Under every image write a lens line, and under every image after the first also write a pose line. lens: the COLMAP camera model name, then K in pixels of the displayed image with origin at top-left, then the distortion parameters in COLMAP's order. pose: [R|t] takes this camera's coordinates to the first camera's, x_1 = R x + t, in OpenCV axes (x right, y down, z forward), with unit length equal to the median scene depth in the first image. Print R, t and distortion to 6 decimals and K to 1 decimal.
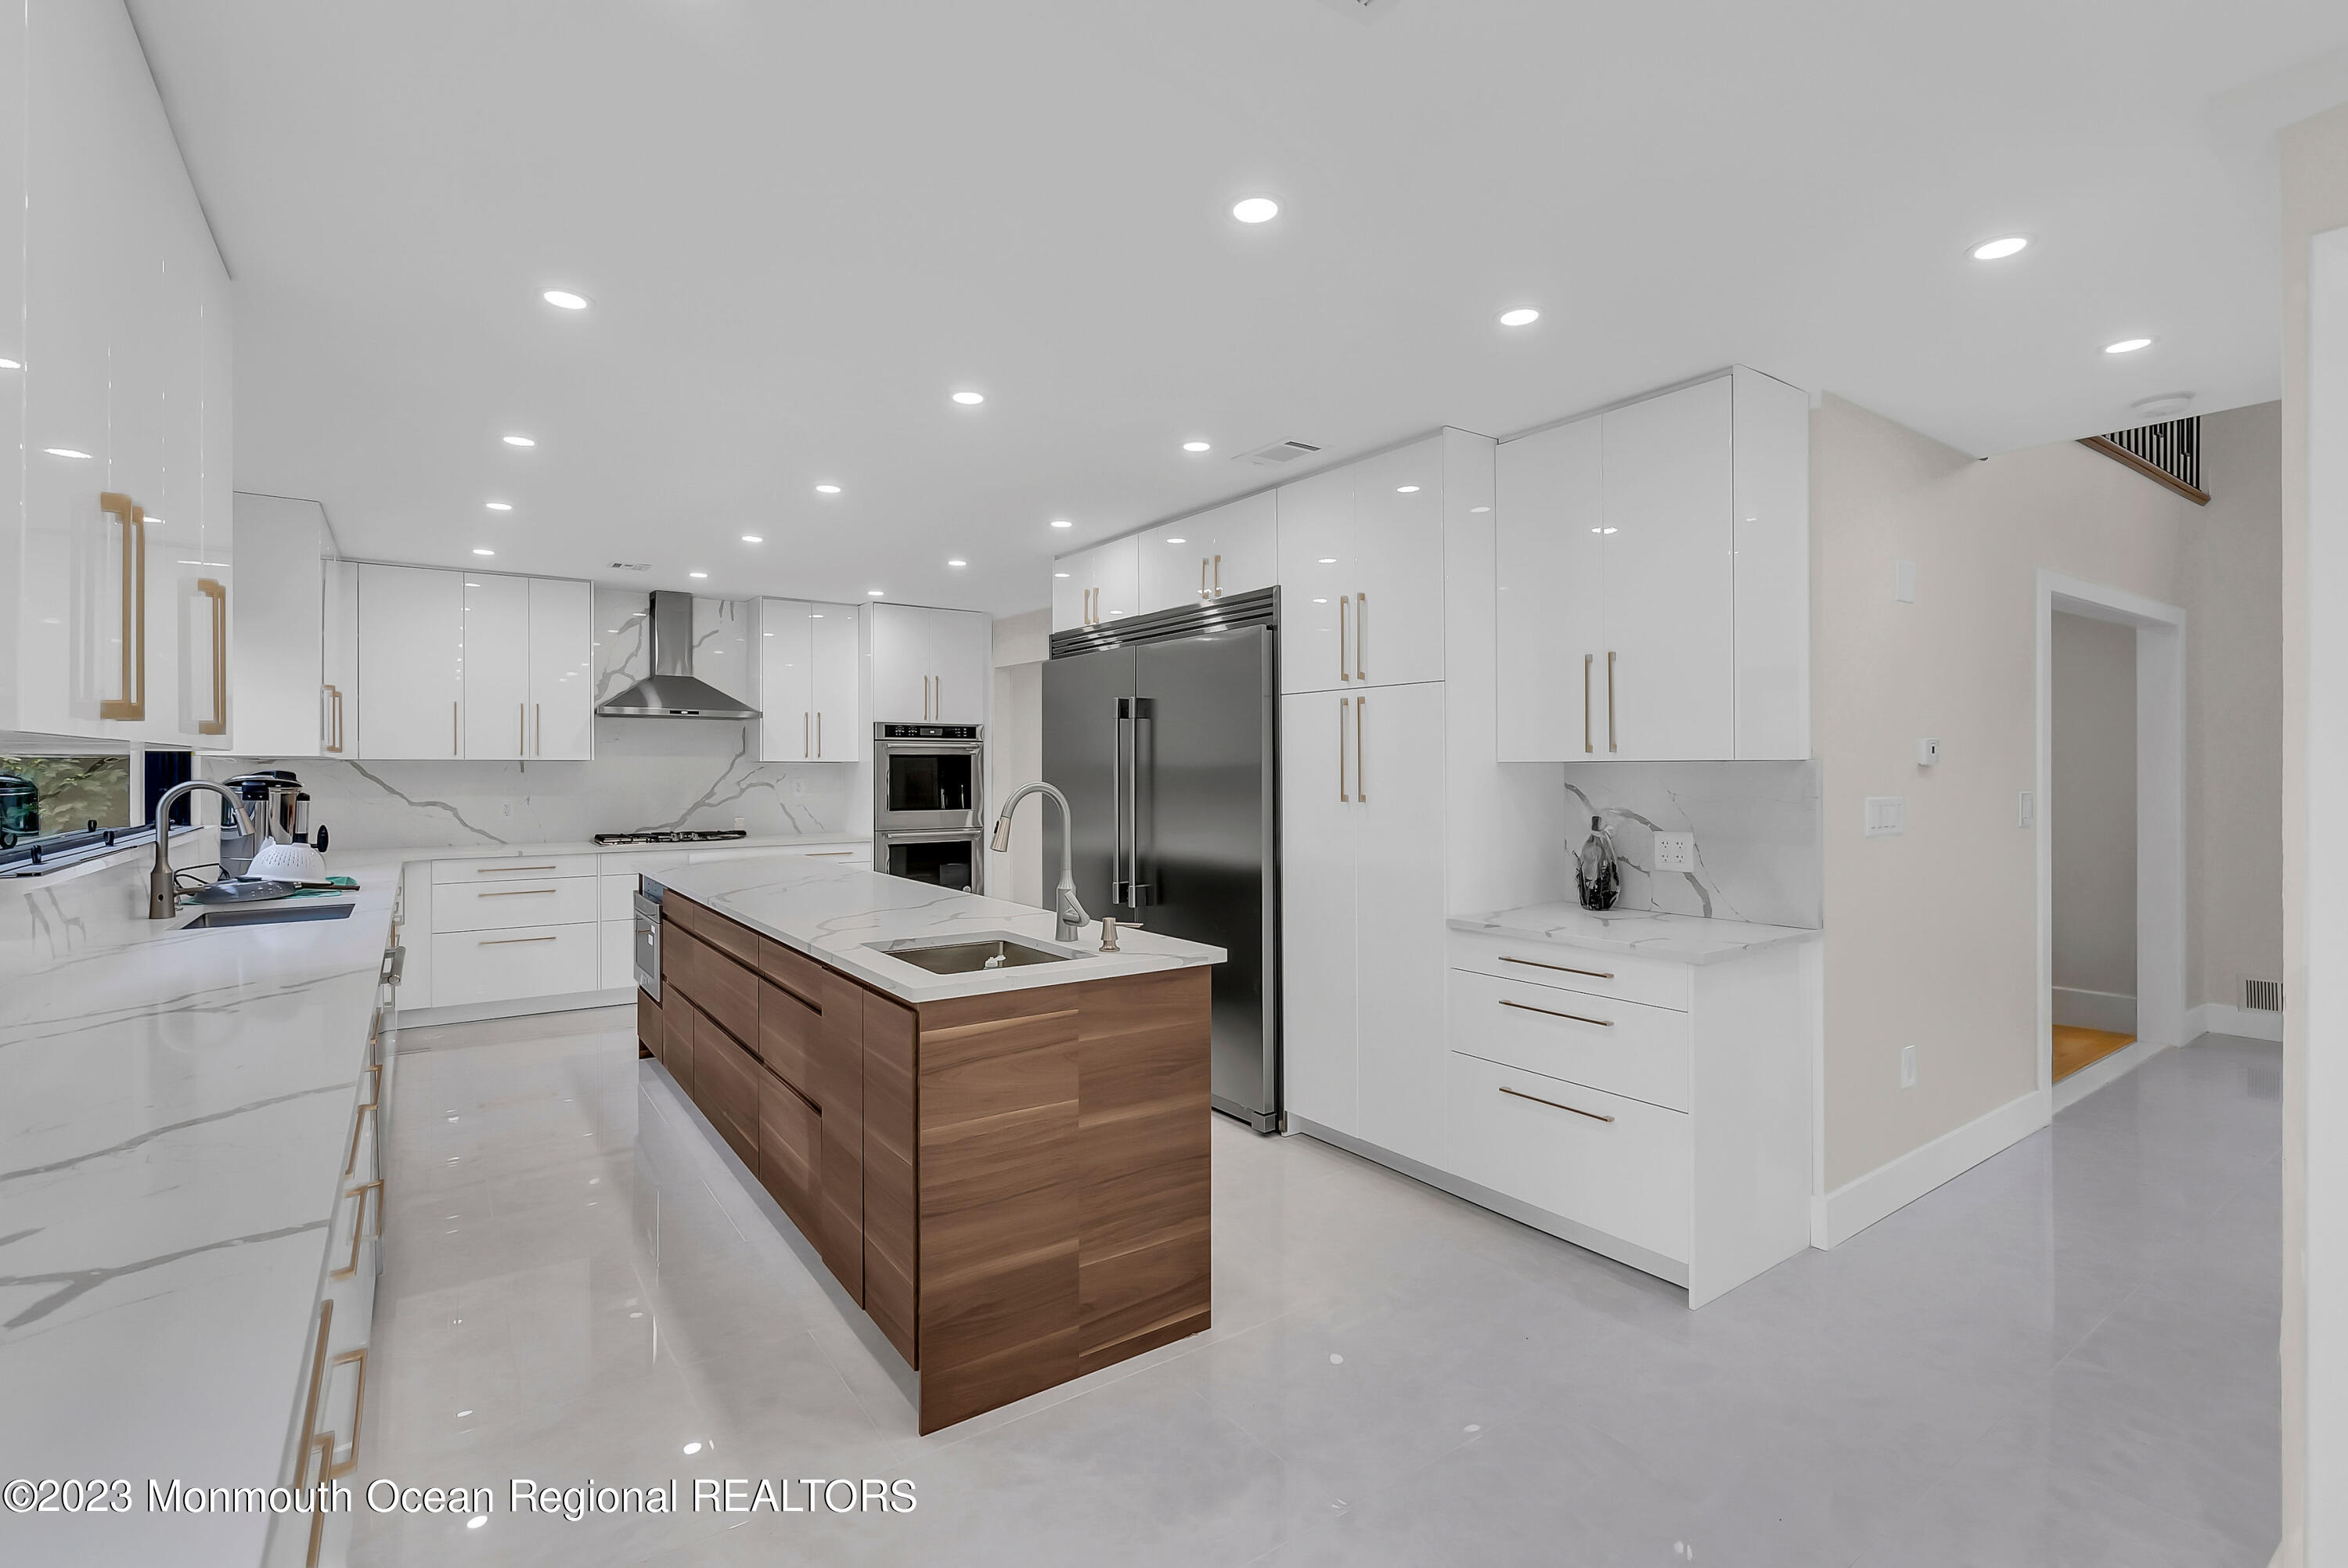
lens RADIAL K [[1076.5, 0, 1174.0], [0, 1076.5, 784.0], [0, 0, 1]] dist [-0.011114, 0.000872]
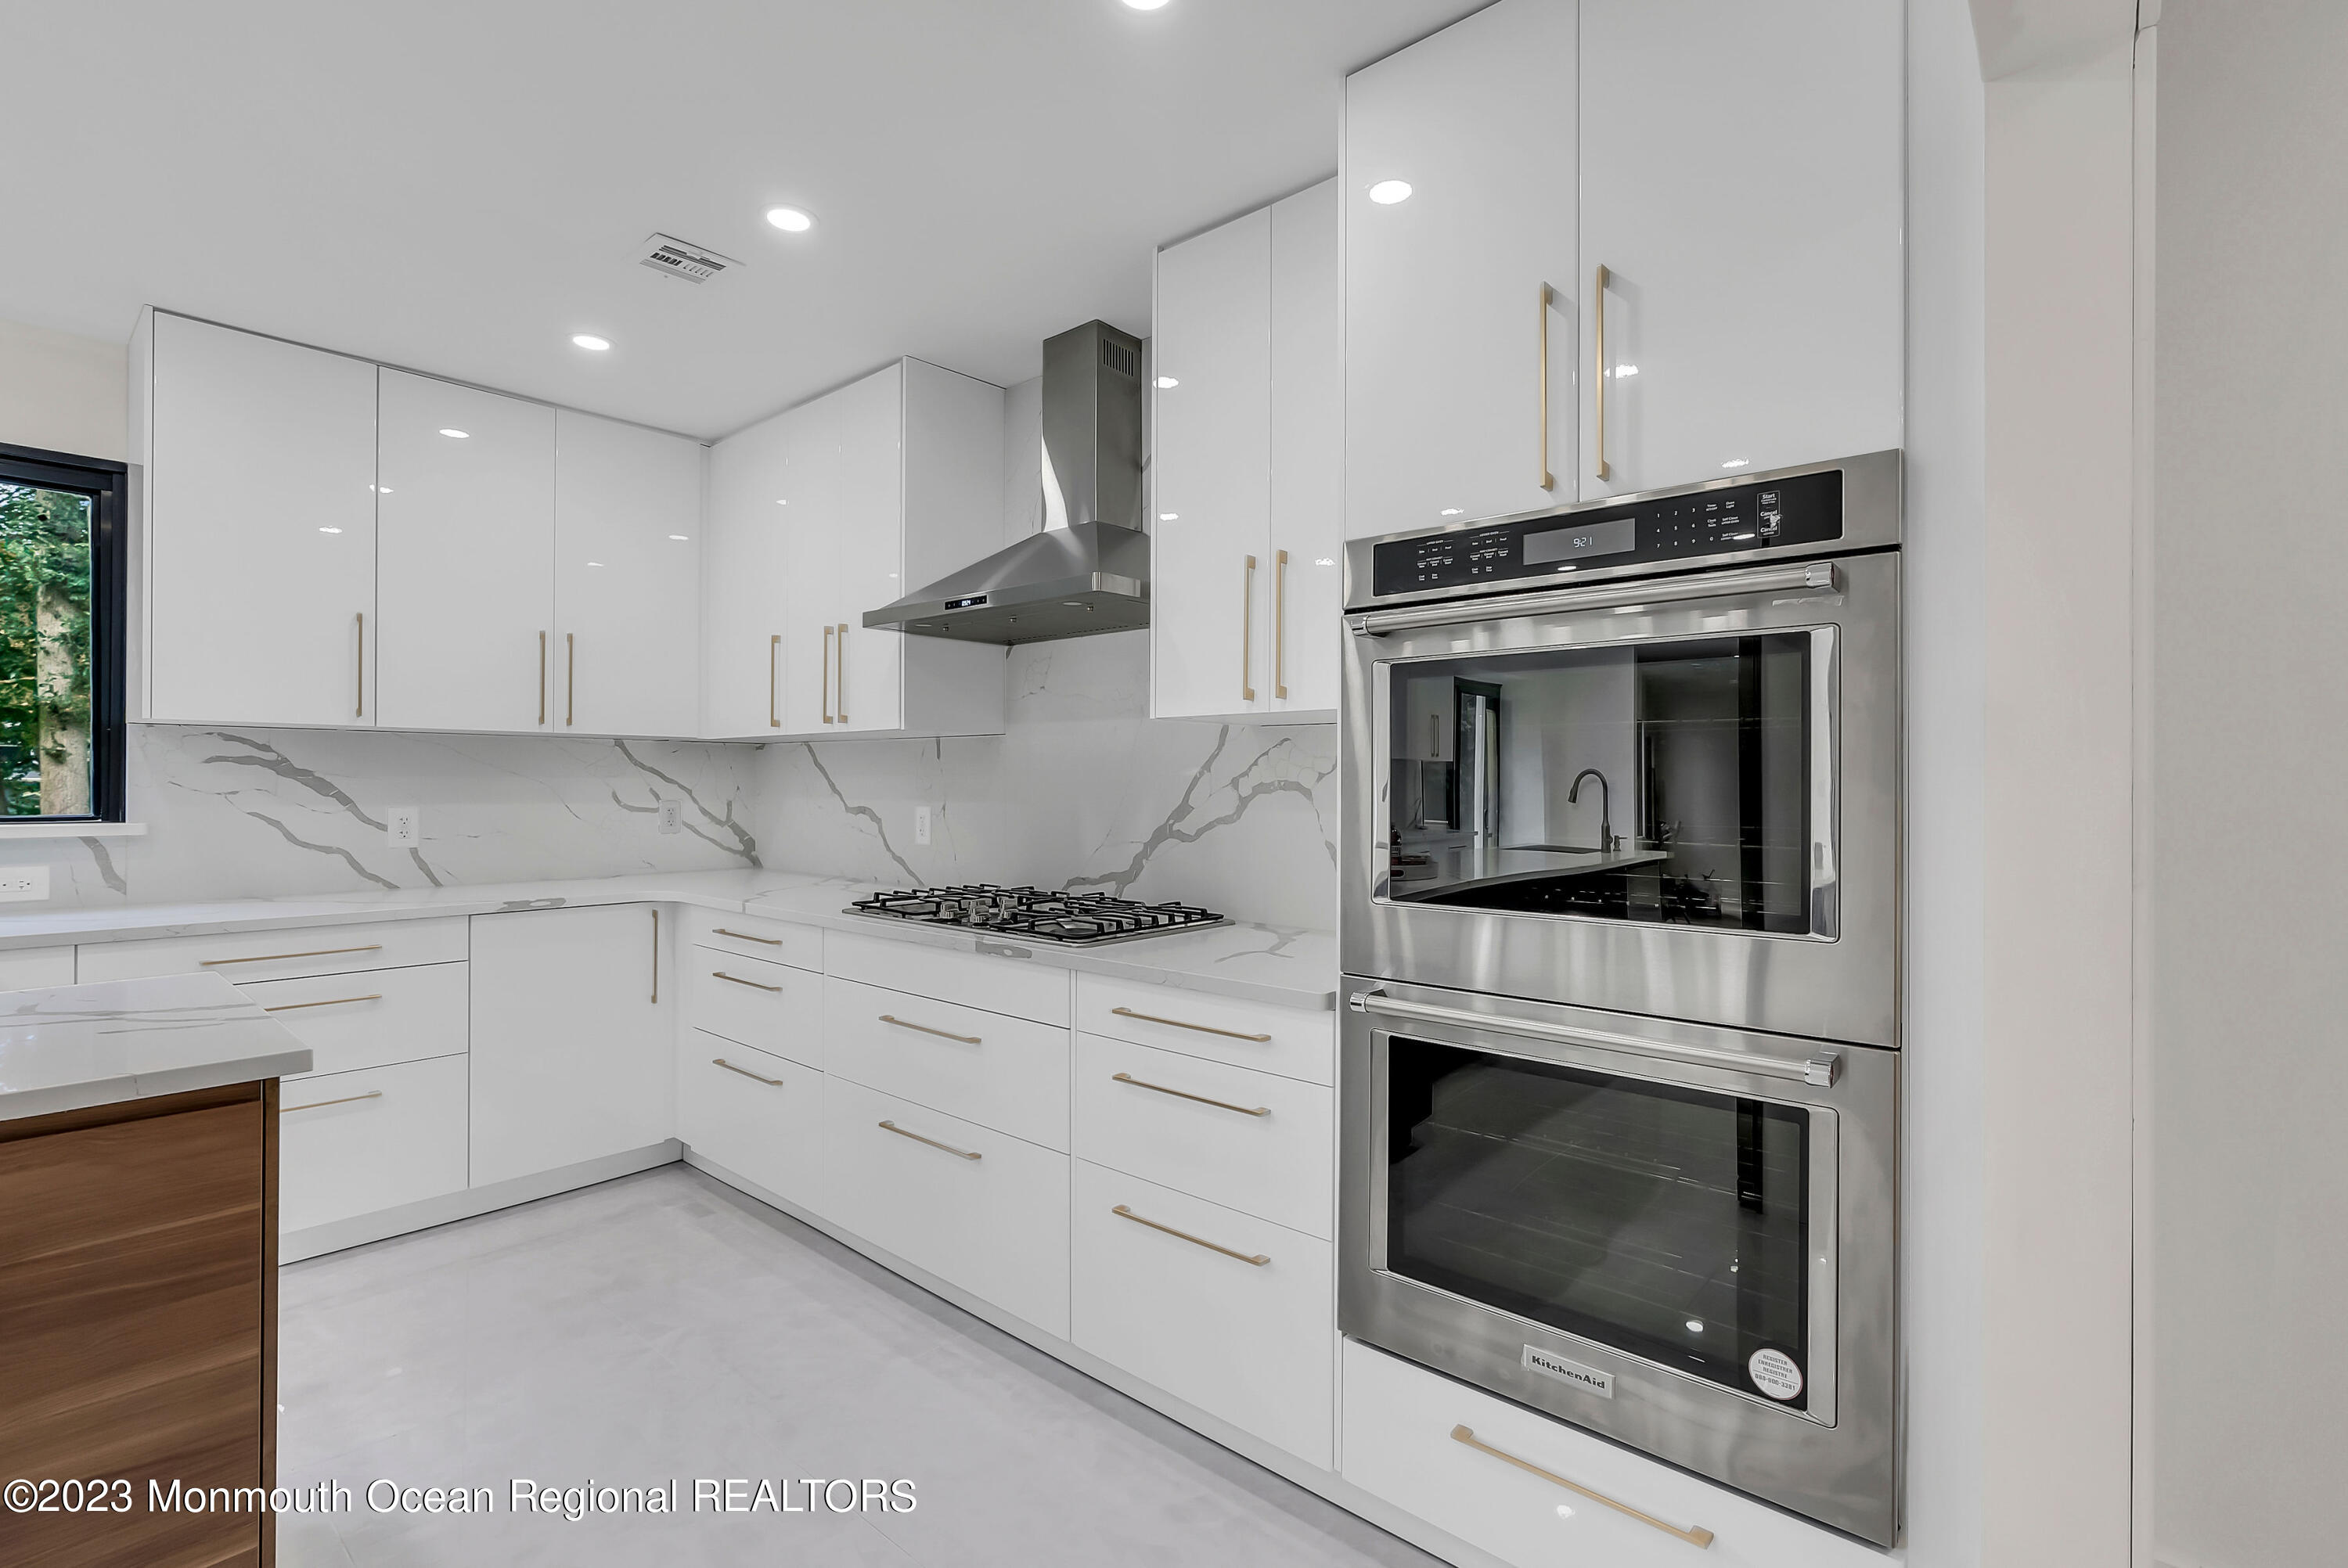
lens RADIAL K [[1076.5, 0, 1174.0], [0, 1076.5, 784.0], [0, 0, 1]] dist [-0.011114, 0.000872]
pose [[0.232760, 0.005708, -0.972518, -0.040128], [-0.014006, 0.999899, 0.002517, -0.000837], [0.972433, 0.013035, 0.232816, 0.893432]]
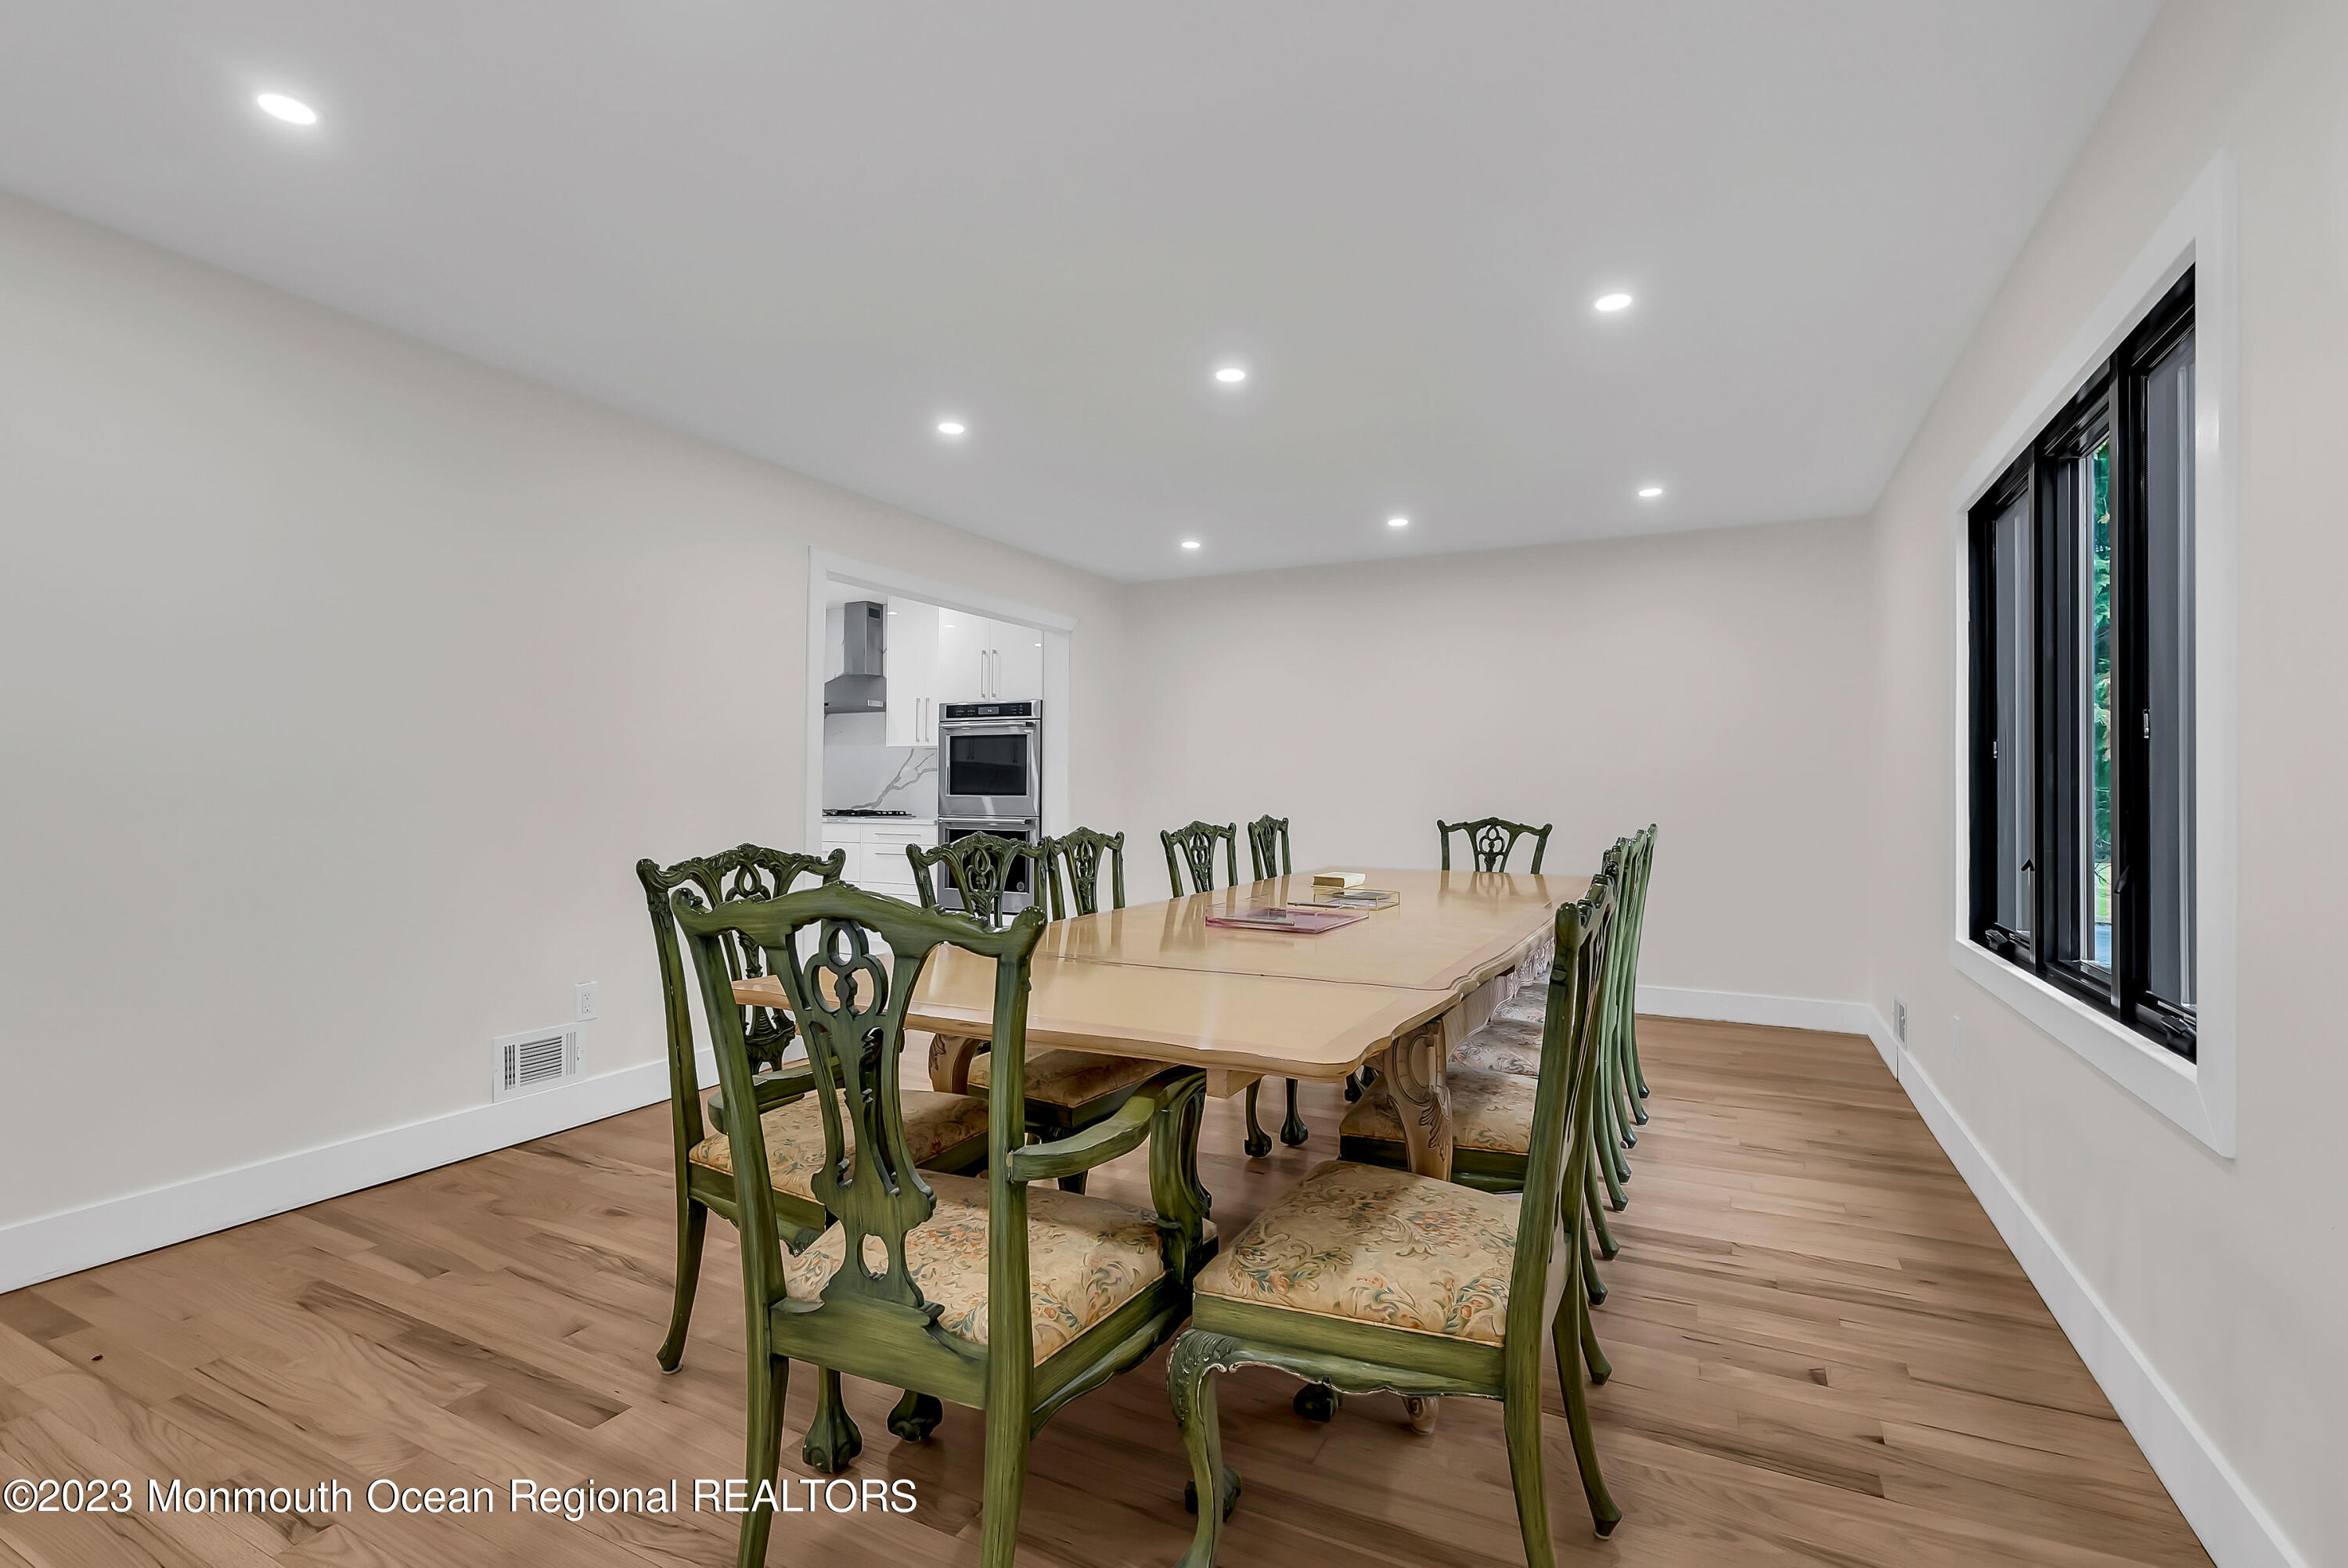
lens RADIAL K [[1076.5, 0, 1174.0], [0, 1076.5, 784.0], [0, 0, 1]] dist [-0.011114, 0.000872]
pose [[0.472694, -0.005160, -0.881212, 0.697813], [-0.016018, 0.999767, -0.014446, 0.027269], [0.881081, 0.020943, 0.472501, 0.713650]]
